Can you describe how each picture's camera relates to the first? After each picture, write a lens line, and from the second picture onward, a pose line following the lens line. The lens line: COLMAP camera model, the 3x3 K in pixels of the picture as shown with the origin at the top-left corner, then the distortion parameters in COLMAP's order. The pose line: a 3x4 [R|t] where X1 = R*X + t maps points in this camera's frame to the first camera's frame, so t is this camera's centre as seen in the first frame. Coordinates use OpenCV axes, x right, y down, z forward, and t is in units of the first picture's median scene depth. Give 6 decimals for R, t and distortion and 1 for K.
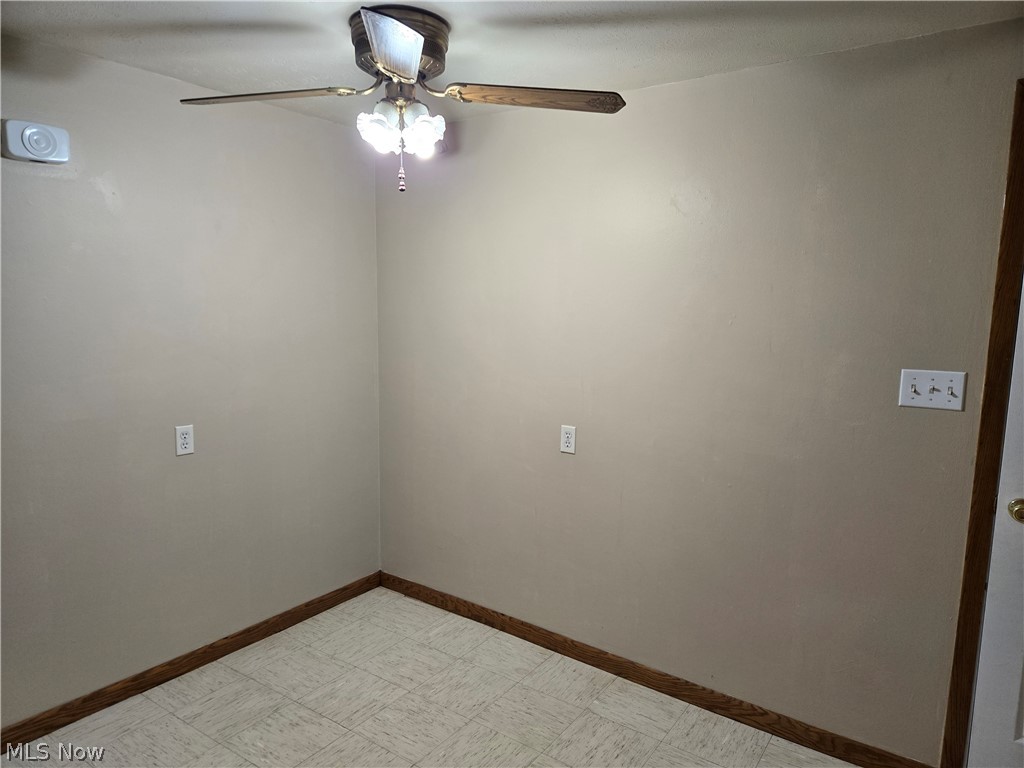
lens RADIAL K [[683.8, 0, 502.3], [0, 683.8, 388.8], [0, 0, 1]] dist [0.054792, -0.038747]
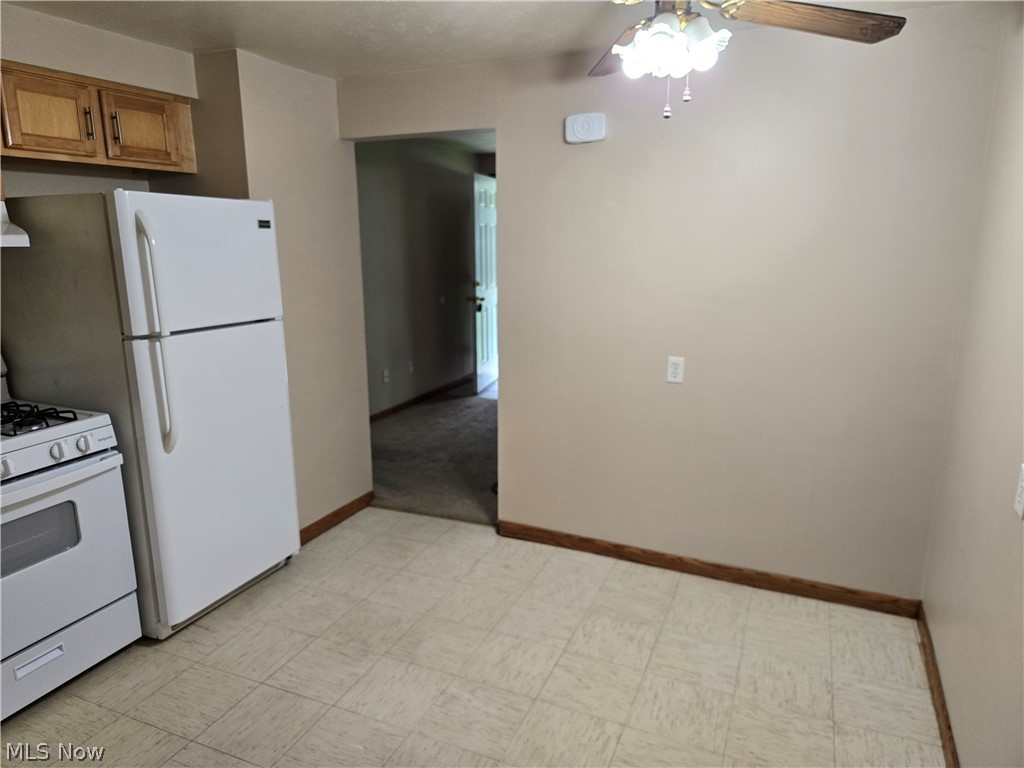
lens RADIAL K [[683.8, 0, 503.4], [0, 683.8, 382.9], [0, 0, 1]] dist [0.054792, -0.038747]
pose [[0.218979, 0.194349, -0.956178, 0.564377], [-0.131831, 0.976870, 0.168364, -0.057591], [0.966783, 0.089186, 0.239536, 0.471478]]
